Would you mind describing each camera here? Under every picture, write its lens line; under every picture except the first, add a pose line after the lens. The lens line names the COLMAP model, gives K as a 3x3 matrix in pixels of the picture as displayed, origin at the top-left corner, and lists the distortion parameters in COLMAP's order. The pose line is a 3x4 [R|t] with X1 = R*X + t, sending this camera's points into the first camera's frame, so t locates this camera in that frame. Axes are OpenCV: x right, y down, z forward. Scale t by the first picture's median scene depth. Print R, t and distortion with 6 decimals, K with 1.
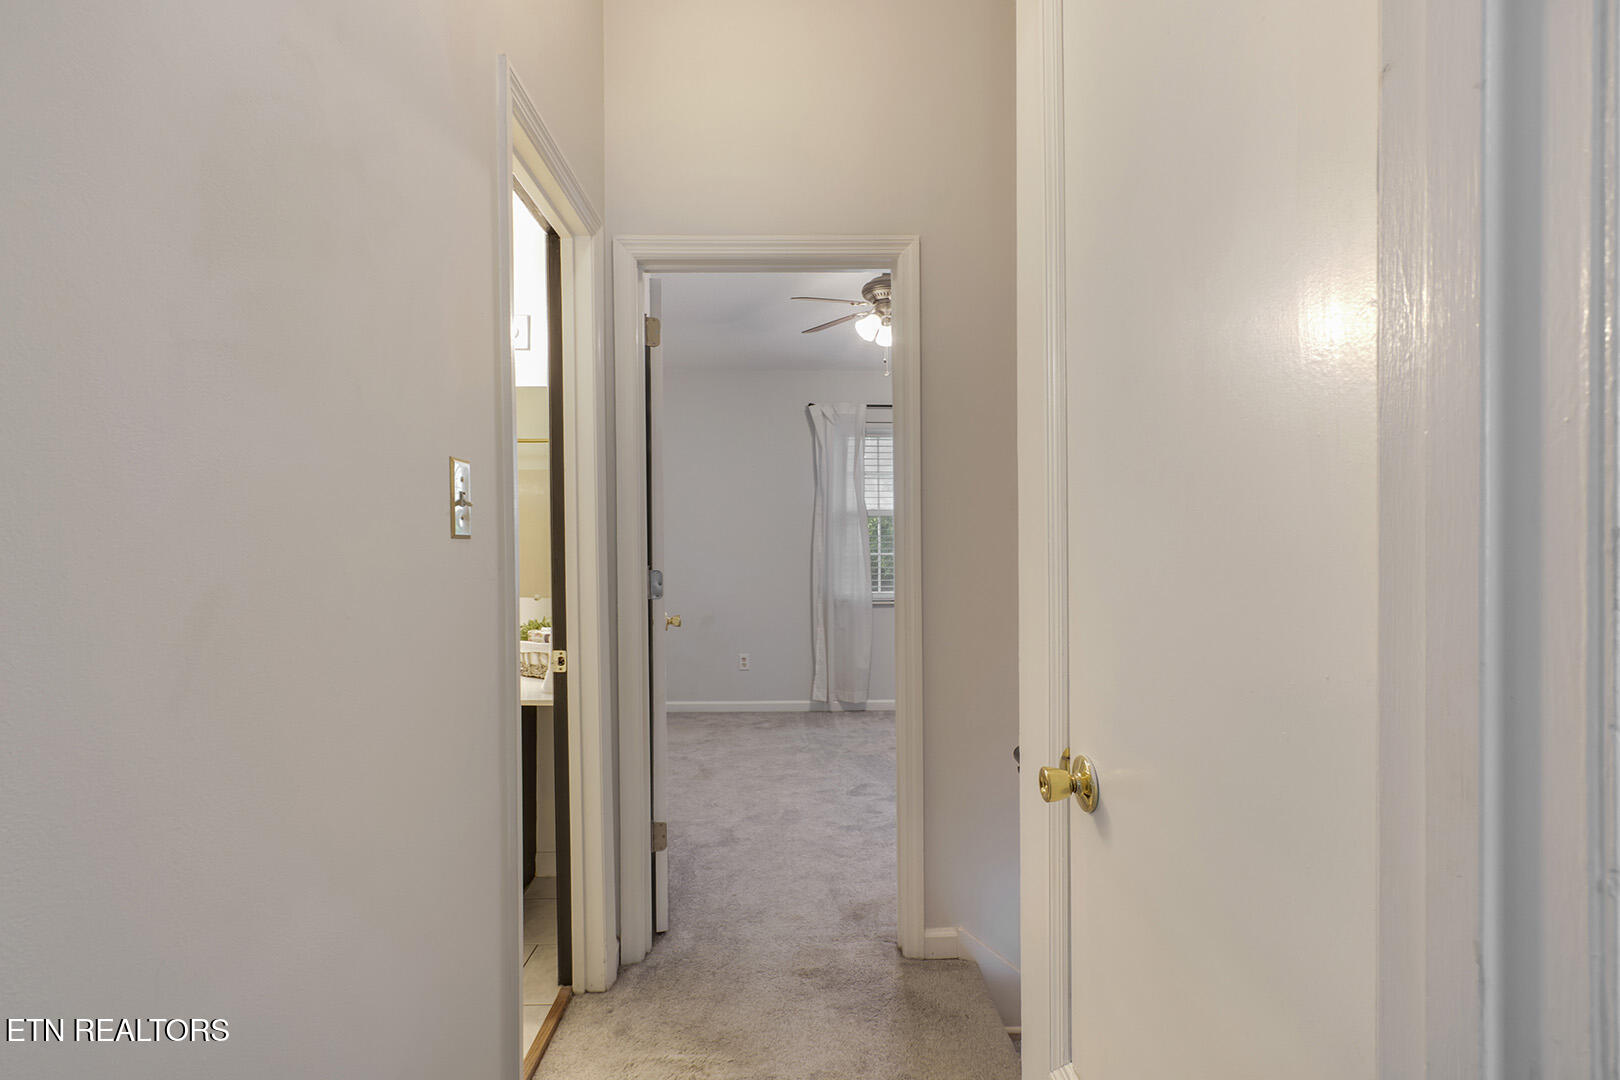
lens RADIAL K [[744.6, 0, 810.0], [0, 744.6, 553.8], [0, 0, 1]] dist [-0.031236, 0.000092]
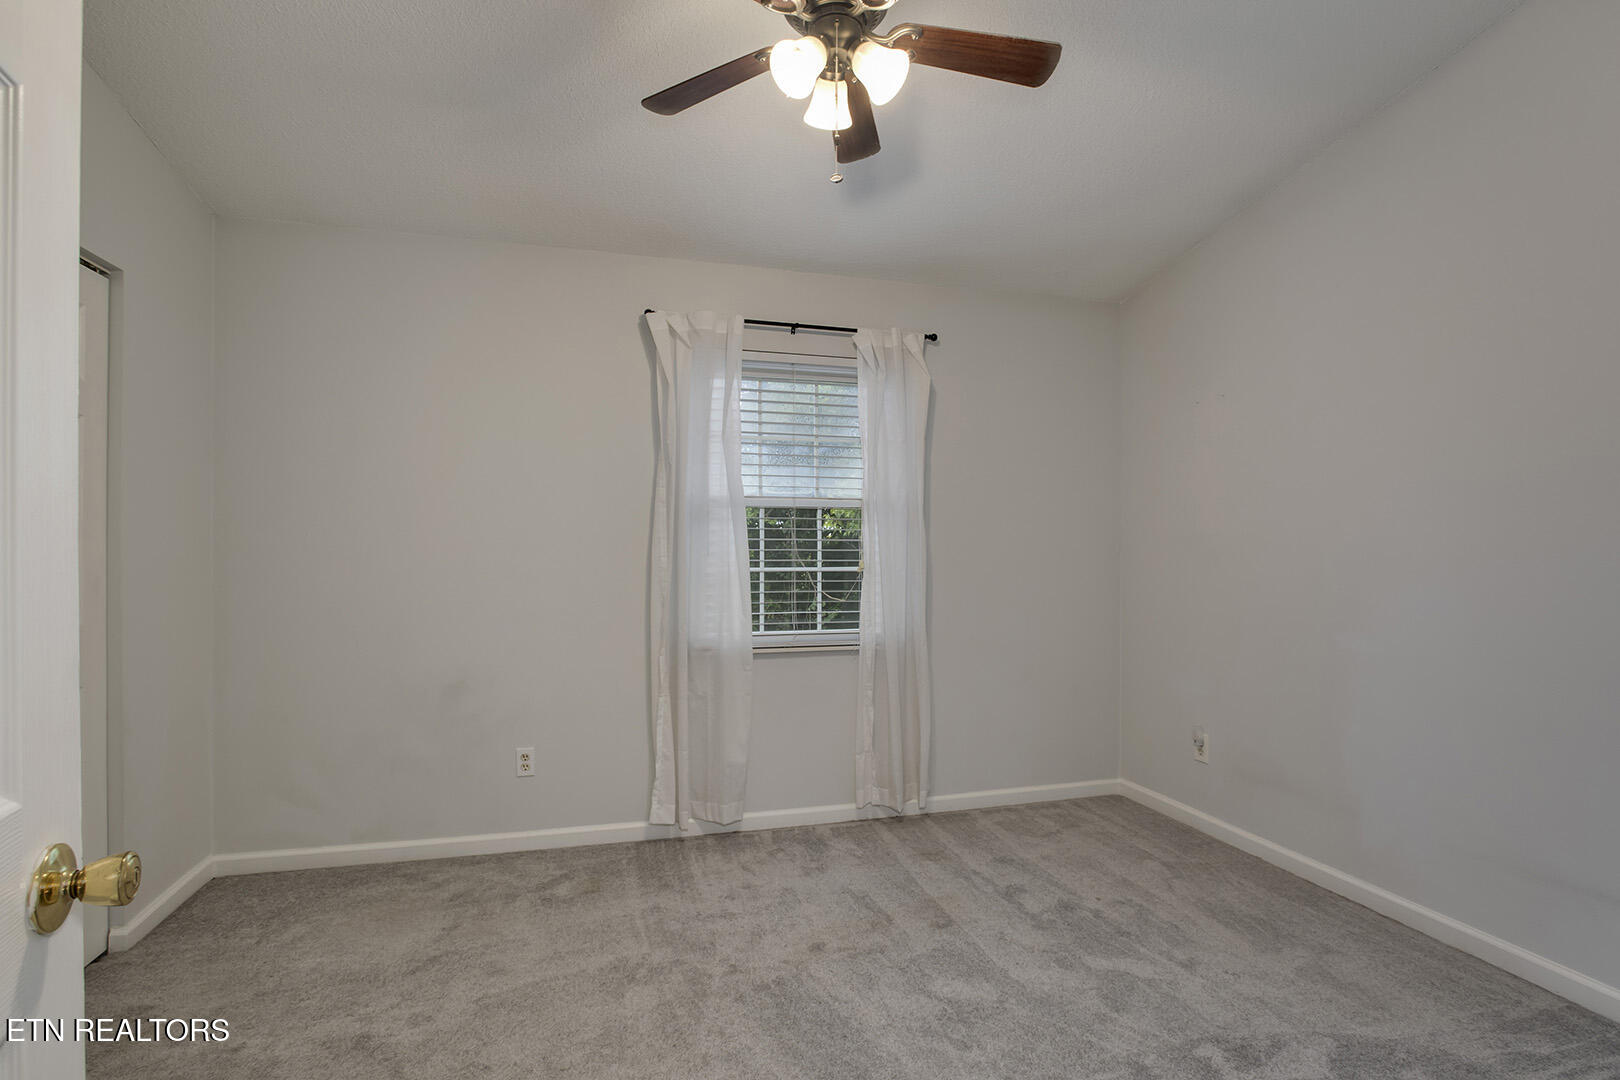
lens RADIAL K [[744.6, 0, 810.0], [0, 744.6, 553.8], [0, 0, 1]] dist [-0.031236, 0.000092]
pose [[0.972372, 0.004456, 0.233394, -0.011119], [-0.000480, 0.999854, -0.017086, -0.002111], [-0.233436, 0.016502, 0.972232, 0.413039]]
